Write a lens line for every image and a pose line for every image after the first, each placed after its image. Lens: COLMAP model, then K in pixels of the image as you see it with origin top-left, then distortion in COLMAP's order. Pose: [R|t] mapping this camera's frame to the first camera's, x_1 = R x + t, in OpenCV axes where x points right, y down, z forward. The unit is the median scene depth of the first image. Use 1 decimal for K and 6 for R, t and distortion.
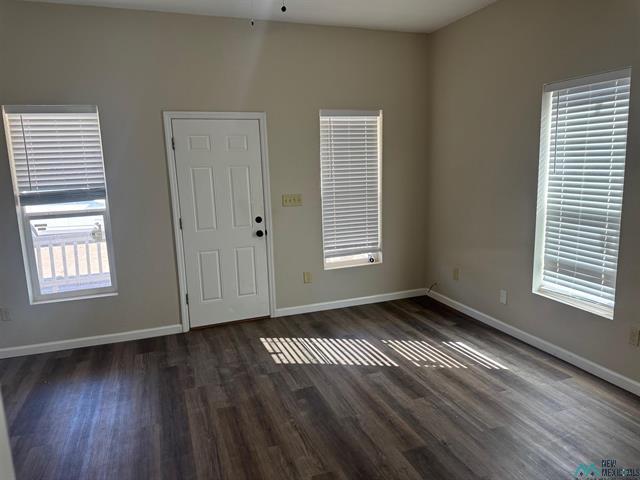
lens RADIAL K [[452.0, 0, 319.9], [0, 452.0, 238.2], [0, 0, 1]] dist [-0.000067, -0.002315]
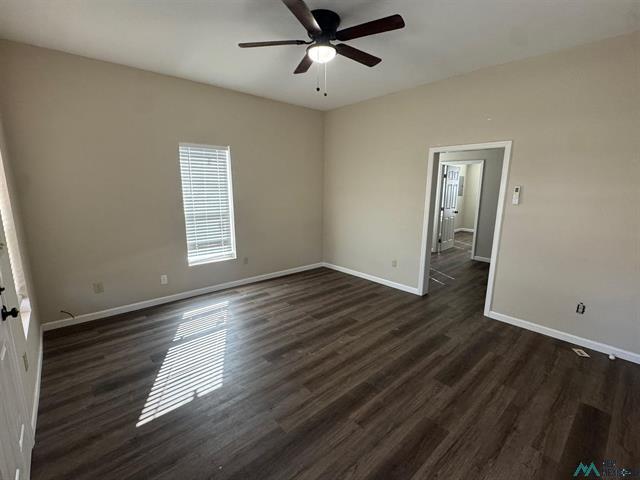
lens RADIAL K [[291.3, 0, 320.9], [0, 291.3, 239.4], [0, 0, 1]] dist [0.004754, 0.000418]
pose [[-0.362950, -0.160777, 0.917833, -0.766946], [0.153763, 0.961165, 0.229172, -0.164913], [-0.919034, 0.224306, -0.324133, 0.984031]]
